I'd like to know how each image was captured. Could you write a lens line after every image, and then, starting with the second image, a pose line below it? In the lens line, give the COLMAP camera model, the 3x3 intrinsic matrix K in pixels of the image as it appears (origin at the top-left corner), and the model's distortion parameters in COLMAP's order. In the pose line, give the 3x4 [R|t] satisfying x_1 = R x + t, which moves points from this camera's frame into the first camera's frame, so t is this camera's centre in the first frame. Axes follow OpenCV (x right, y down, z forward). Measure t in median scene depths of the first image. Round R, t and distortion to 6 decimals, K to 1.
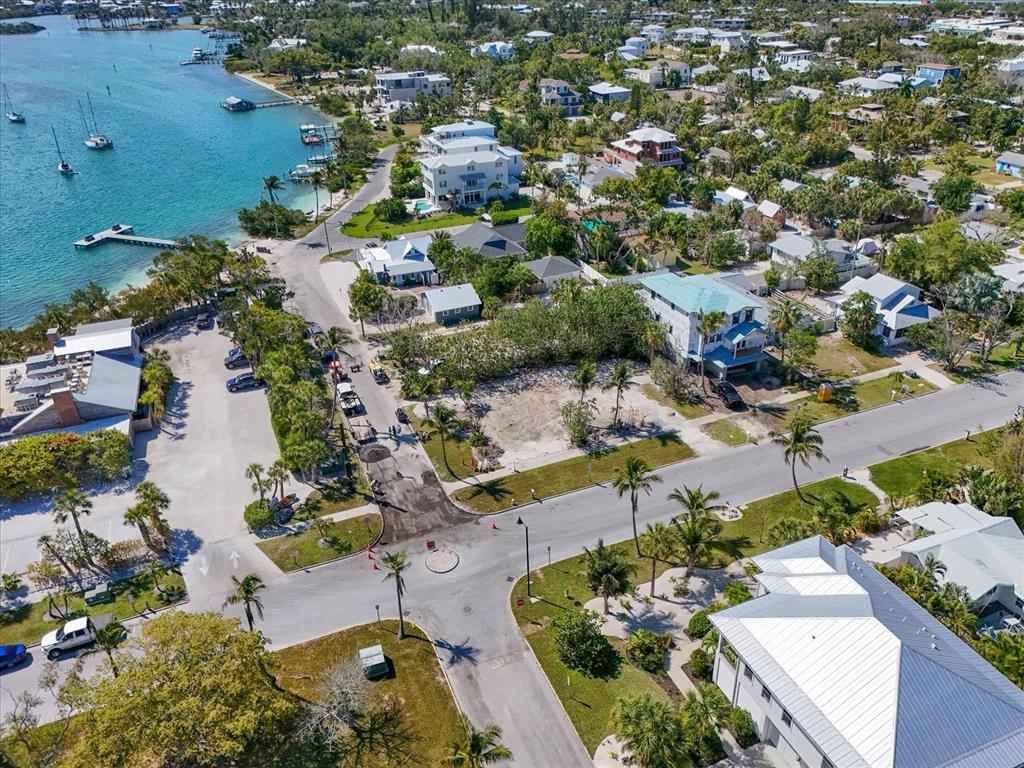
lens RADIAL K [[754.1, 0, 509.9], [0, 754.1, 380.3], [0, 0, 1]] dist [0.072791, -0.062588]
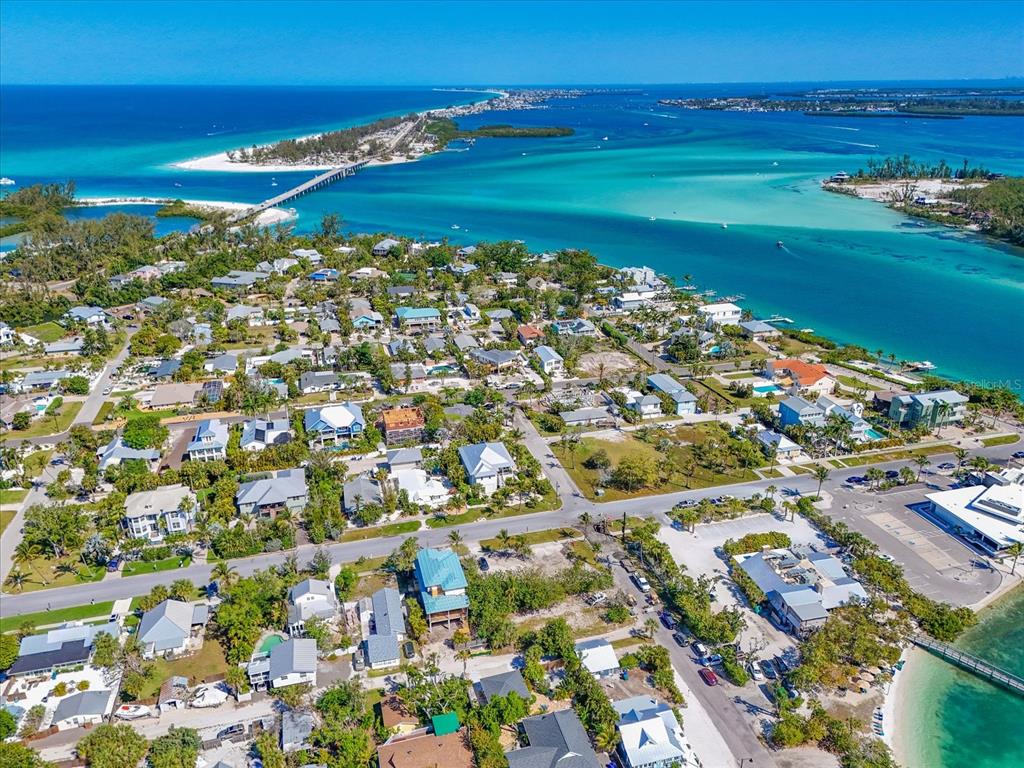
lens RADIAL K [[754.1, 0, 516.1], [0, 754.1, 382.5], [0, 0, 1]] dist [0.072791, -0.062588]
pose [[-0.993233, -0.013364, 0.115371, -0.113585], [0.080486, 0.636948, 0.766694, -1.693886], [-0.083732, 0.770791, -0.631561, 1.762606]]
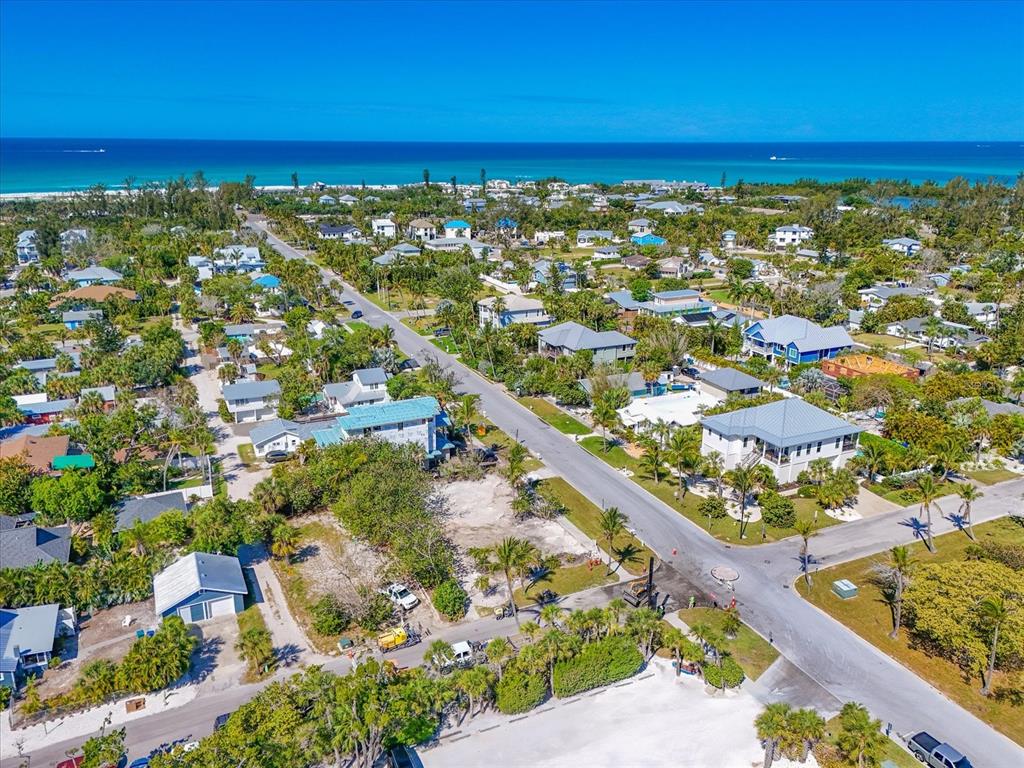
lens RADIAL K [[774.3, 0, 511.1], [0, 774.3, 383.4], [0, 0, 1]] dist [0.073803, -0.064374]
pose [[-0.052373, -0.272754, 0.960657, -0.851852], [0.482298, 0.835440, 0.263495, -0.368287], [-0.874440, 0.477123, 0.087794, 0.735261]]
